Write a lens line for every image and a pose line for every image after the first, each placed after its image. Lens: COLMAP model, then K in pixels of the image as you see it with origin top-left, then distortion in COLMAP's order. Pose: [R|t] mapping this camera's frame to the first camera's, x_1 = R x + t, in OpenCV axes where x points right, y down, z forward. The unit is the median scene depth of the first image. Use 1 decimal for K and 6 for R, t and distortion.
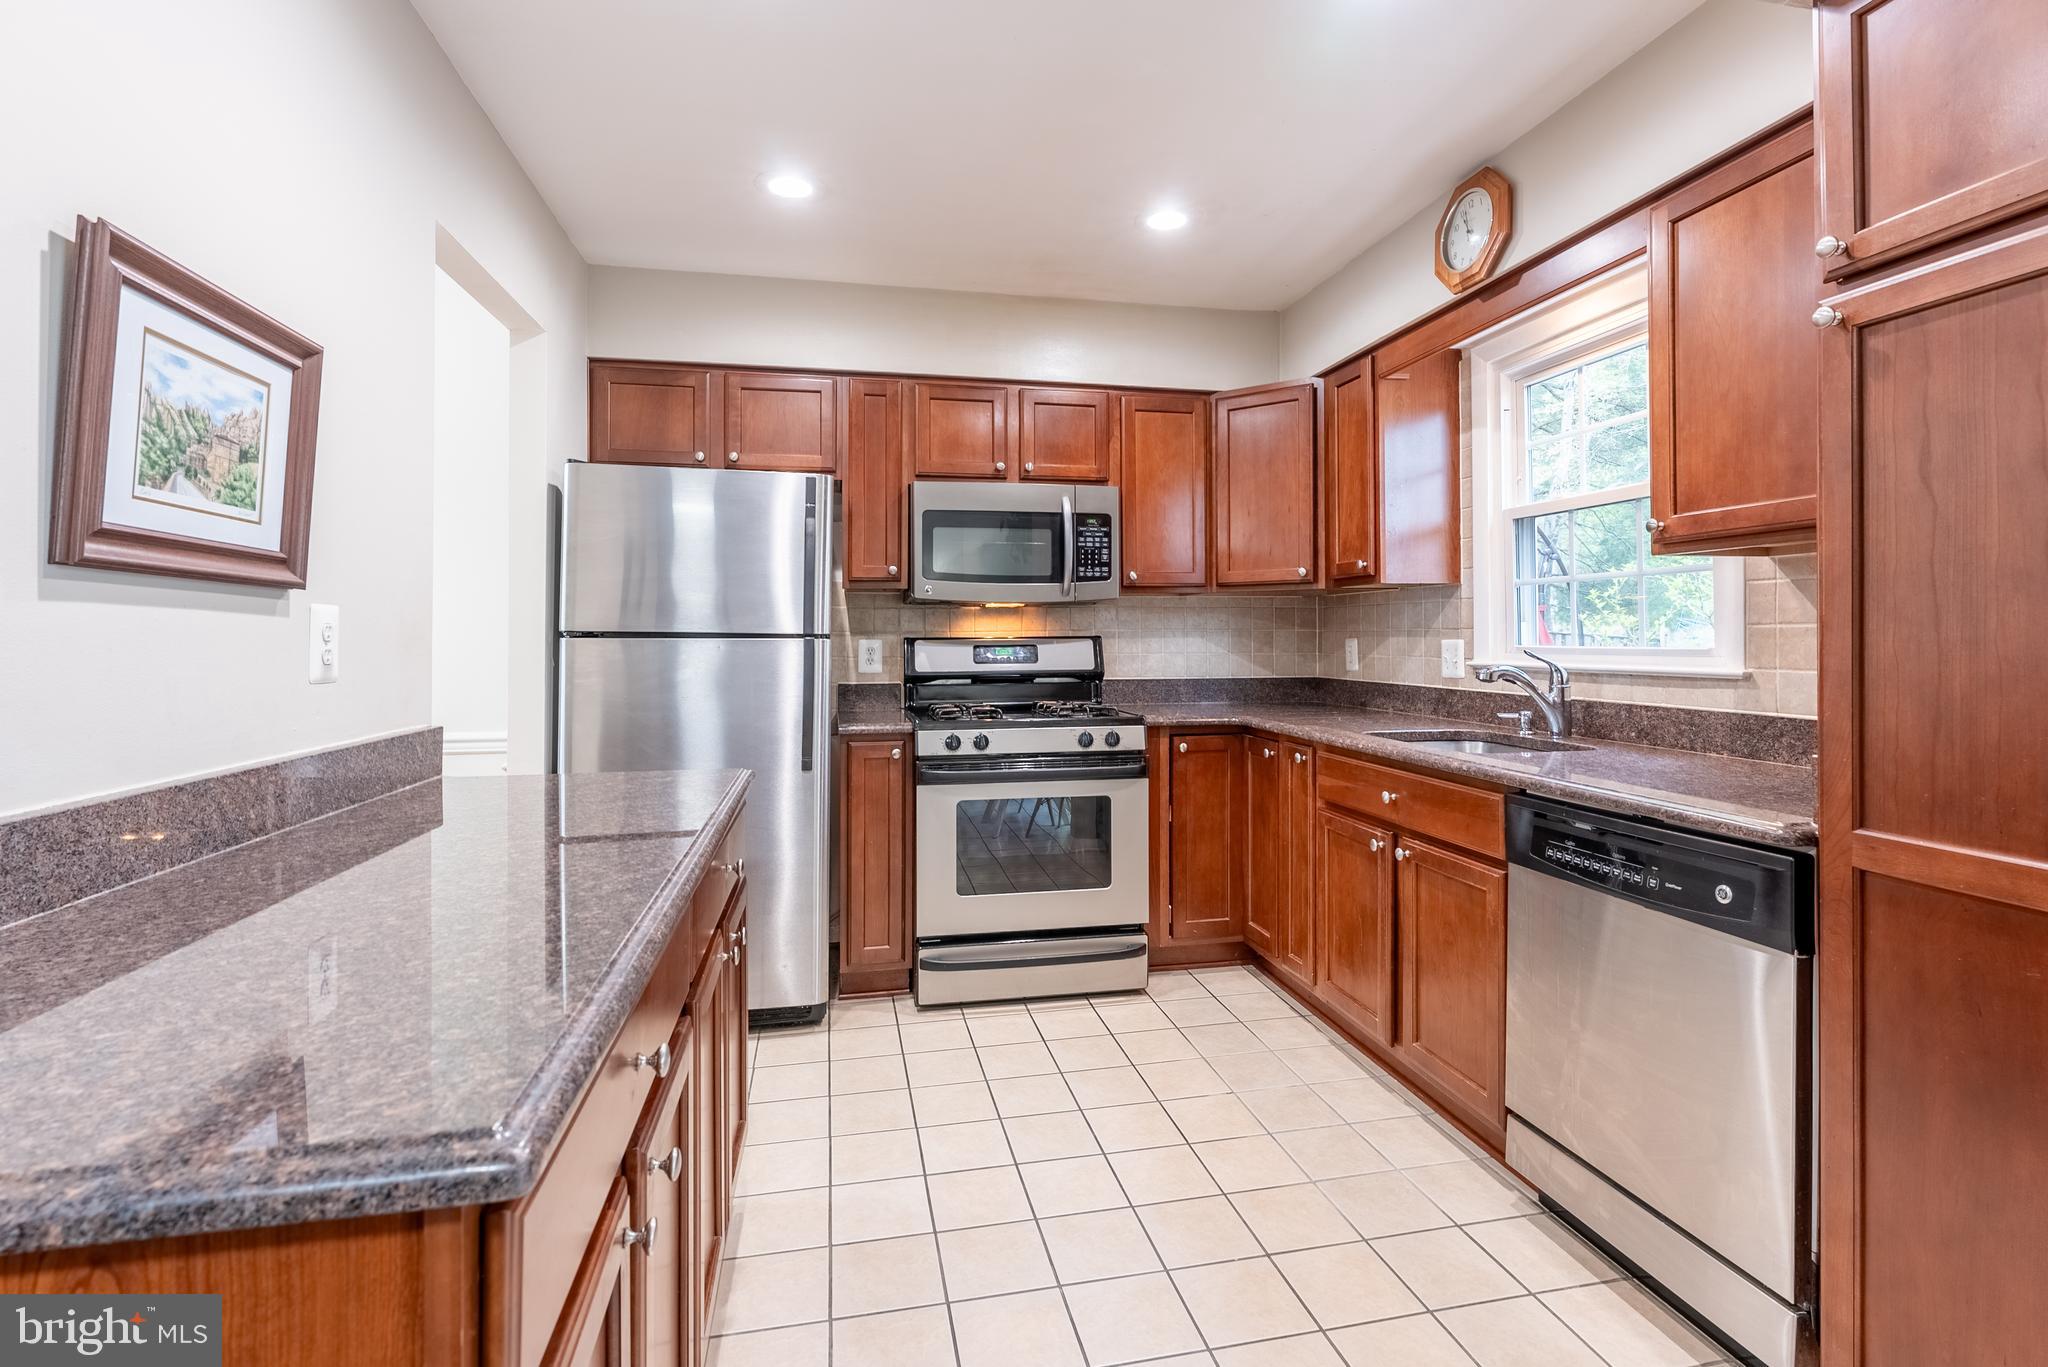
lens RADIAL K [[945.3, 0, 1011.4], [0, 945.3, 632.3], [0, 0, 1]] dist [-0.004553, 0.000485]
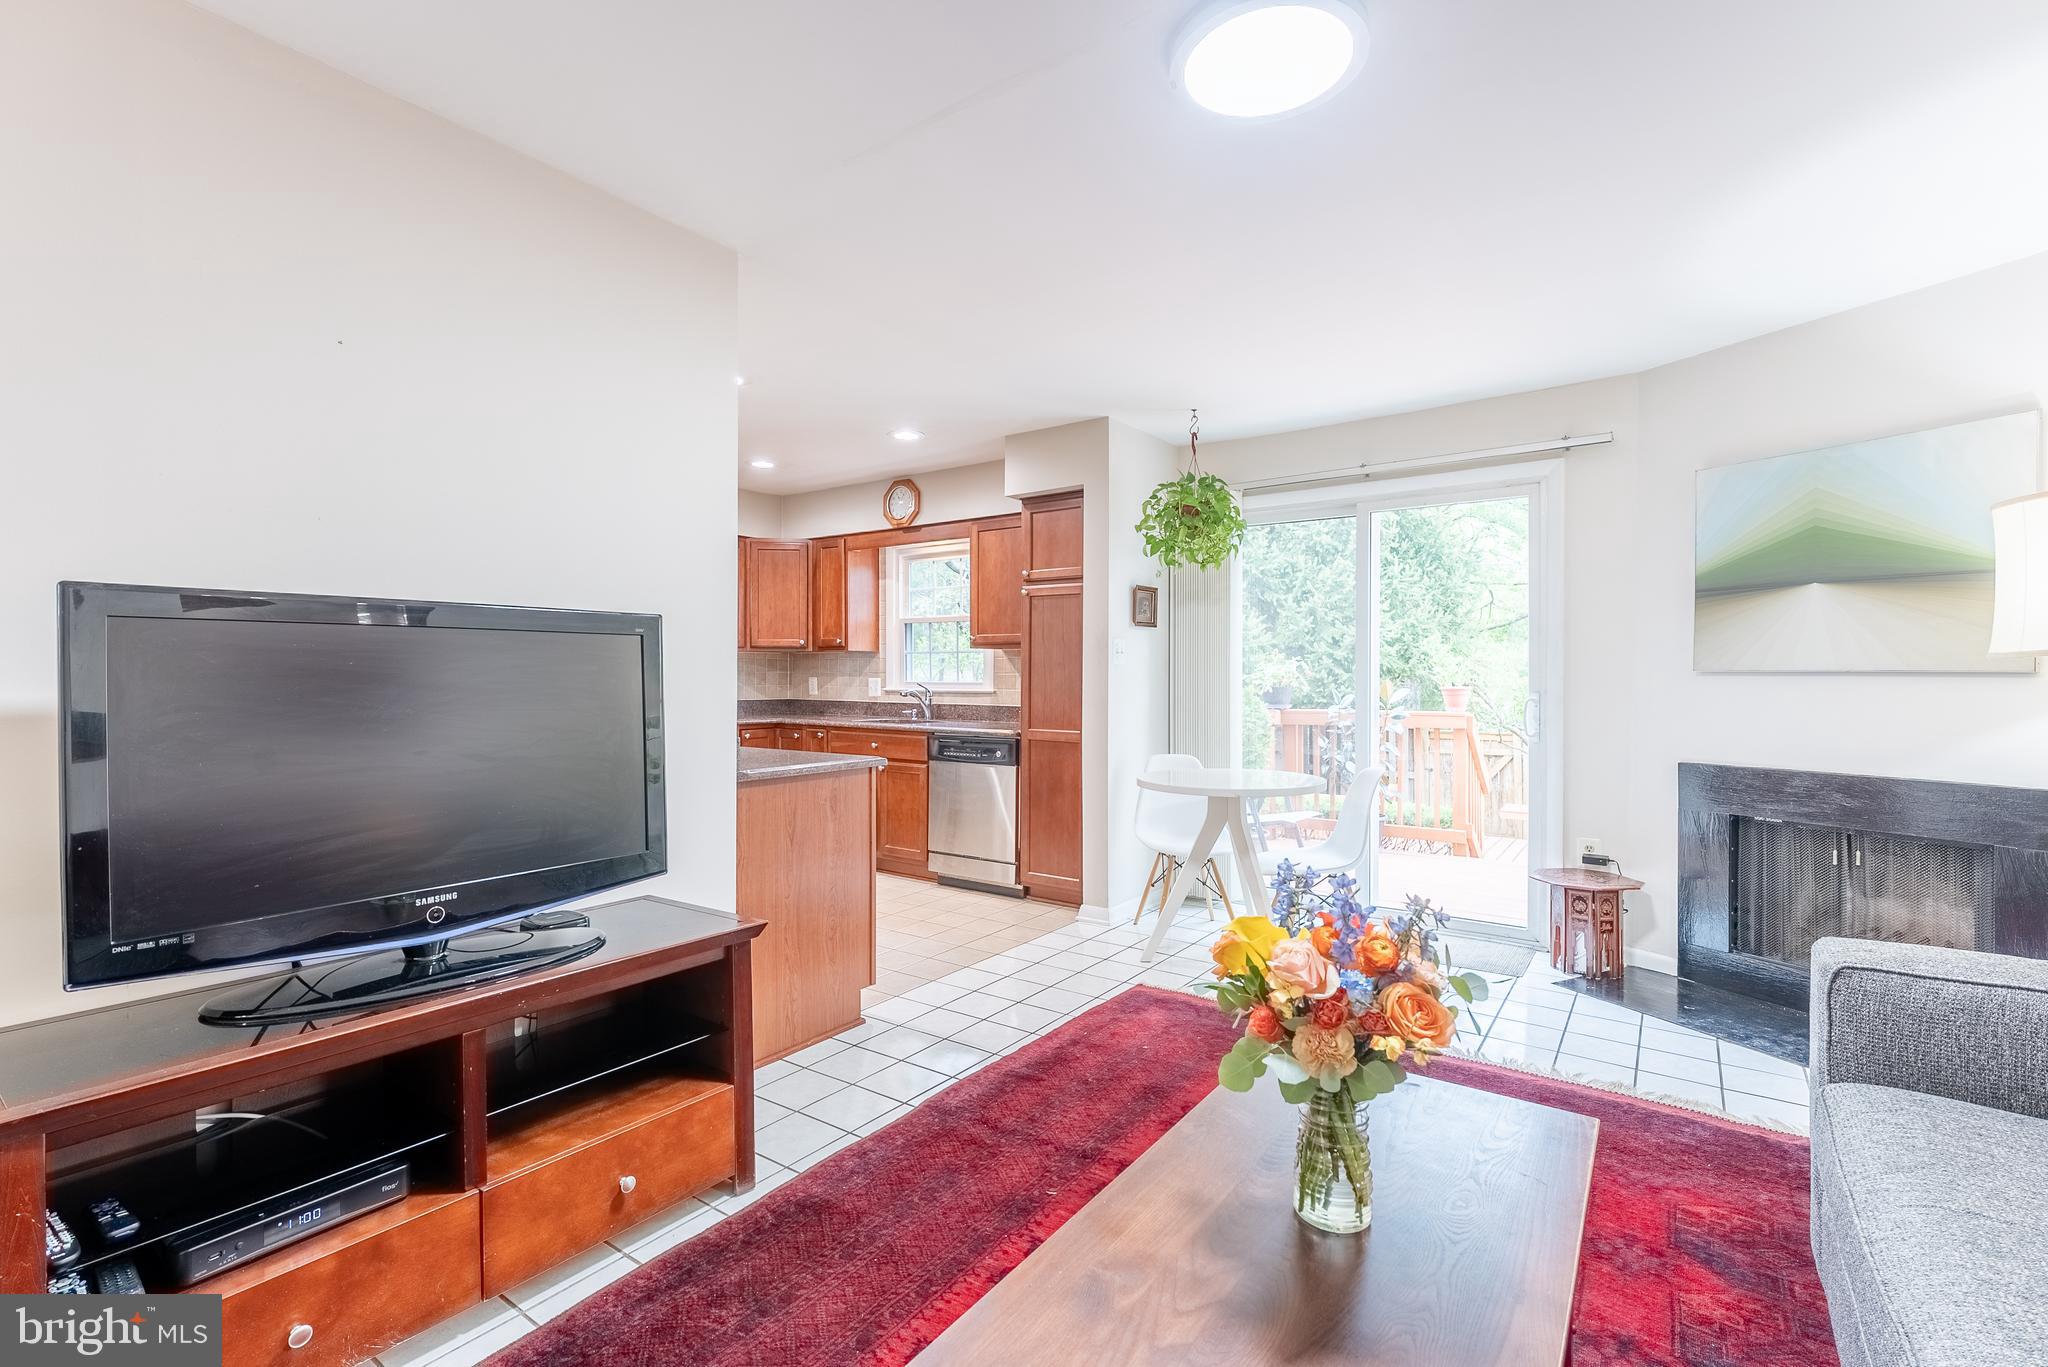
lens RADIAL K [[945.3, 0, 1014.8], [0, 945.3, 672.2], [0, 0, 1]] dist [-0.004553, 0.000485]
pose [[0.726461, 0.006958, 0.687172, -0.825611], [-0.009347, 0.999956, -0.000244, -0.008660], [-0.687144, -0.006246, 0.726495, -0.808192]]
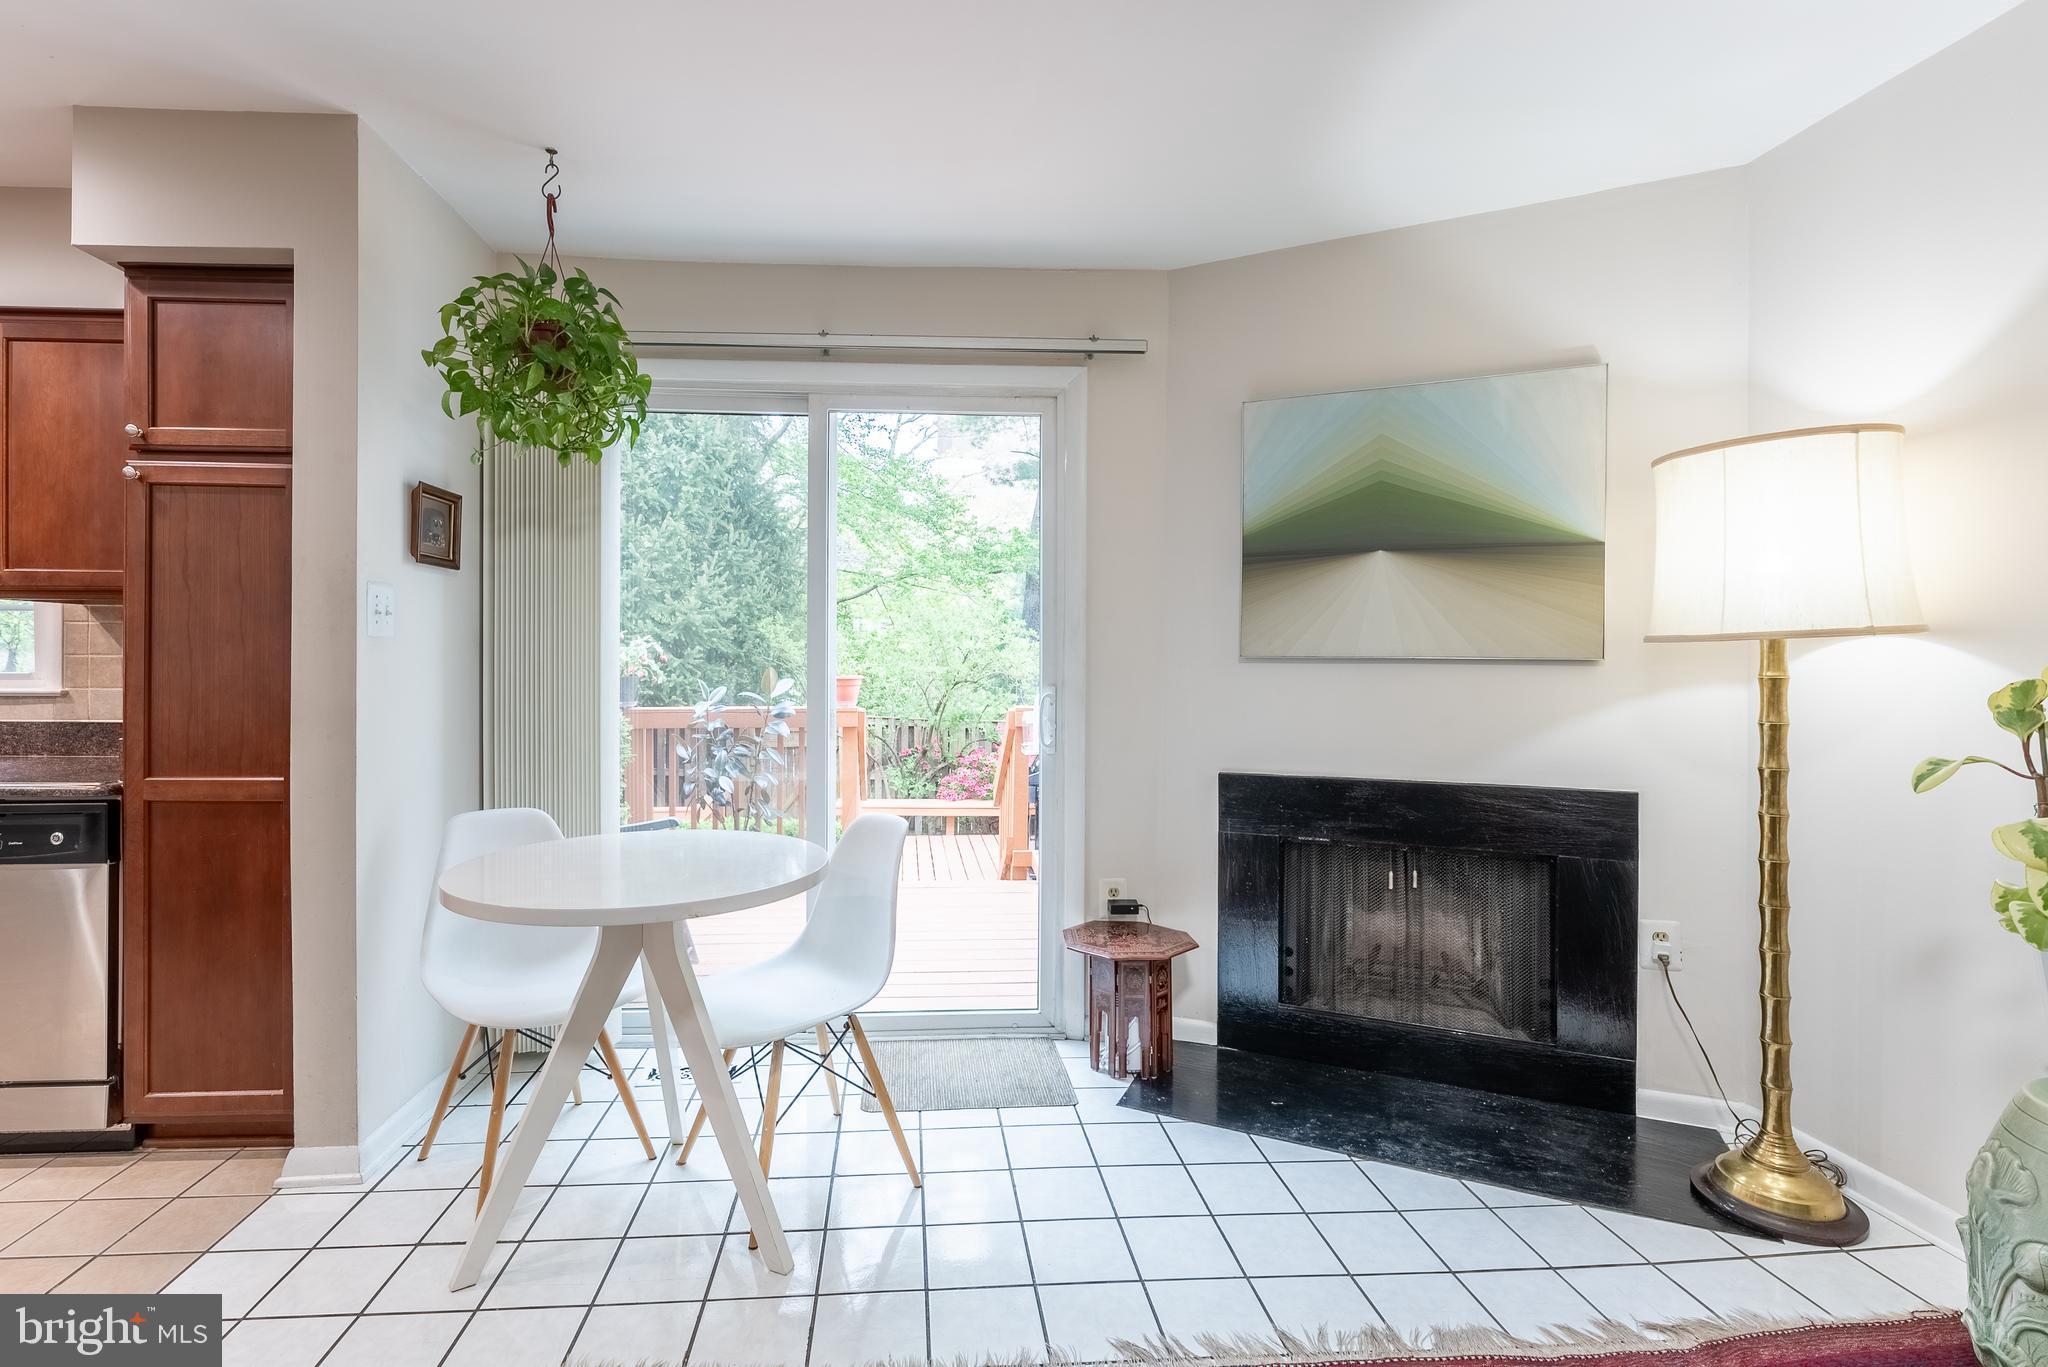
lens RADIAL K [[945.3, 0, 960.8], [0, 945.3, 670.4], [0, 0, 1]] dist [-0.004553, 0.000485]
pose [[0.123243, -0.003108, 0.992372, -0.290344], [-0.012200, 0.999915, 0.004647, -0.005632], [-0.992301, -0.012680, 0.123195, -0.317647]]
